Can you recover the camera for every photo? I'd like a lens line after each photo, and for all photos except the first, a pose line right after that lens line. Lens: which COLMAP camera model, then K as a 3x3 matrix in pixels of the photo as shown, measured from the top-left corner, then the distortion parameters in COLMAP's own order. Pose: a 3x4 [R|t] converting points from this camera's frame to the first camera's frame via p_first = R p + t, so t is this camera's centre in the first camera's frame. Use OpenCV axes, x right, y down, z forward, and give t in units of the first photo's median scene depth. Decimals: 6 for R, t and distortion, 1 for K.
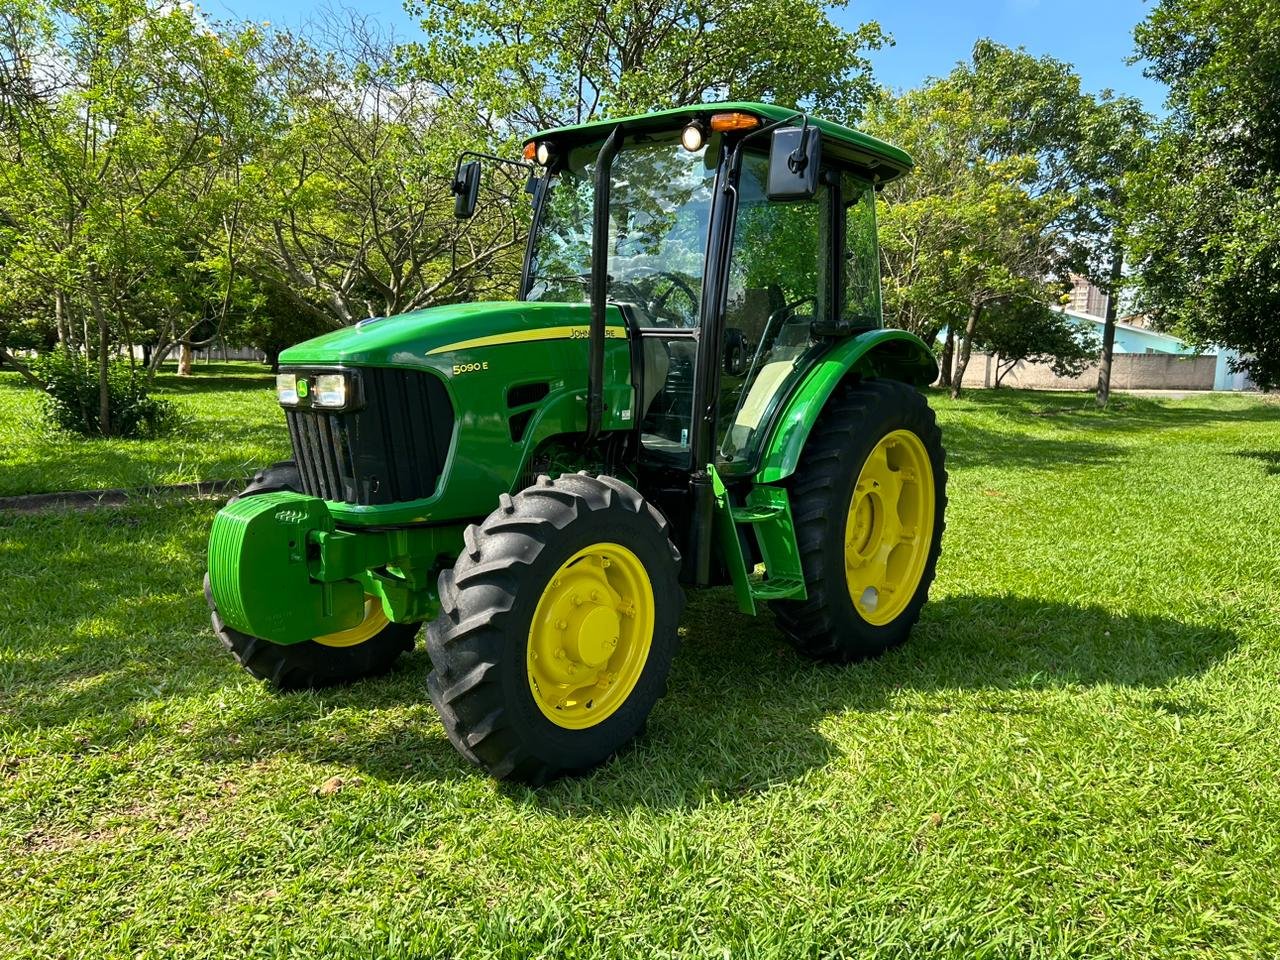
lens RADIAL K [[962.9, 0, 634.9], [0, 962.9, 474.7], [0, 0, 1]] dist [0.064009, -0.066430]
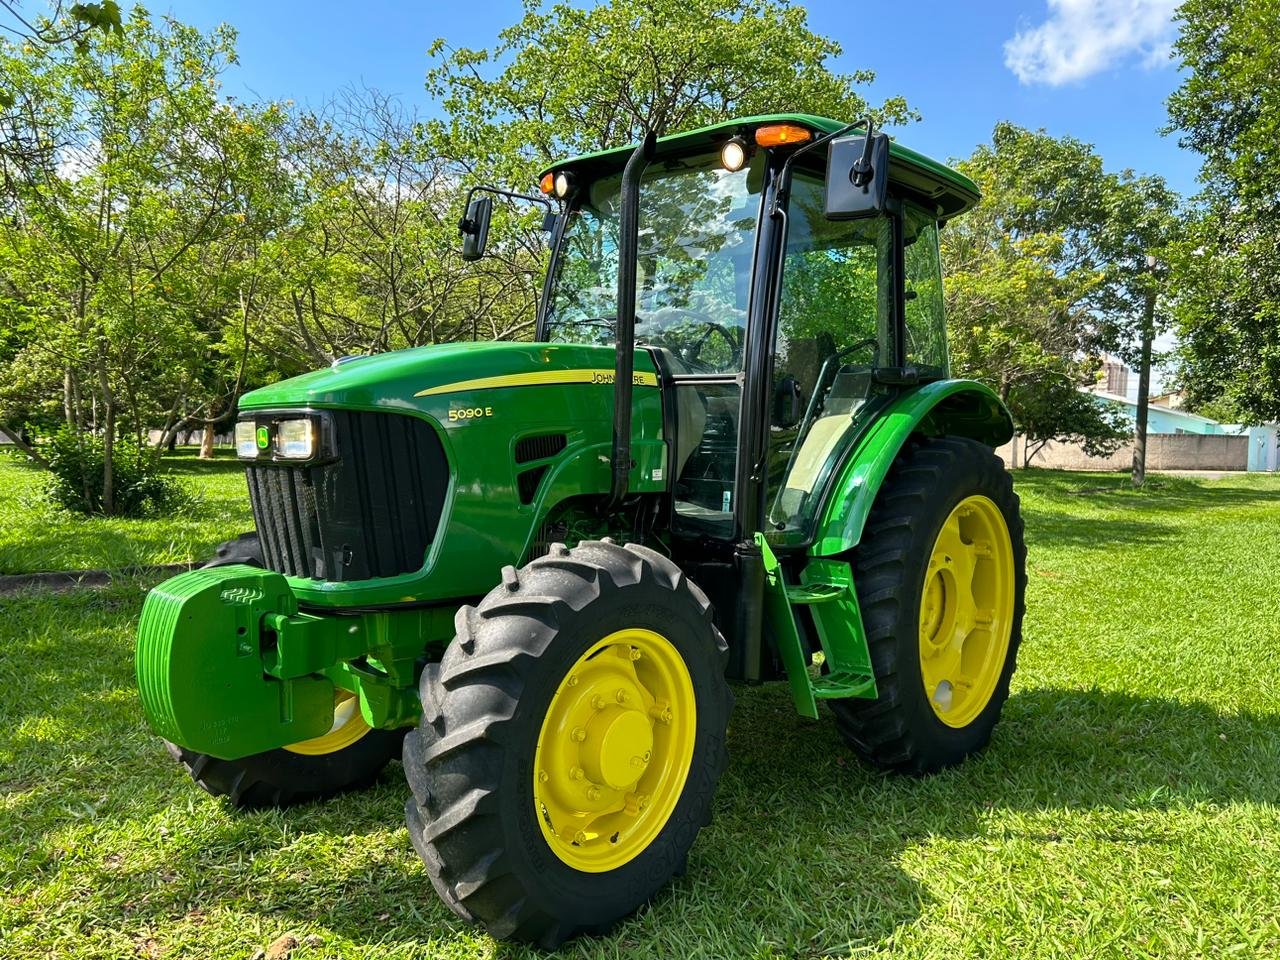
lens RADIAL K [[962.9, 0, 637.7], [0, 962.9, 488.1], [0, 0, 1]] dist [0.064009, -0.066430]
pose [[0.999810, -0.002990, -0.019239, -0.009101], [0.001594, 0.997392, -0.072159, 0.009006], [0.019404, 0.072115, 0.997208, 0.142294]]
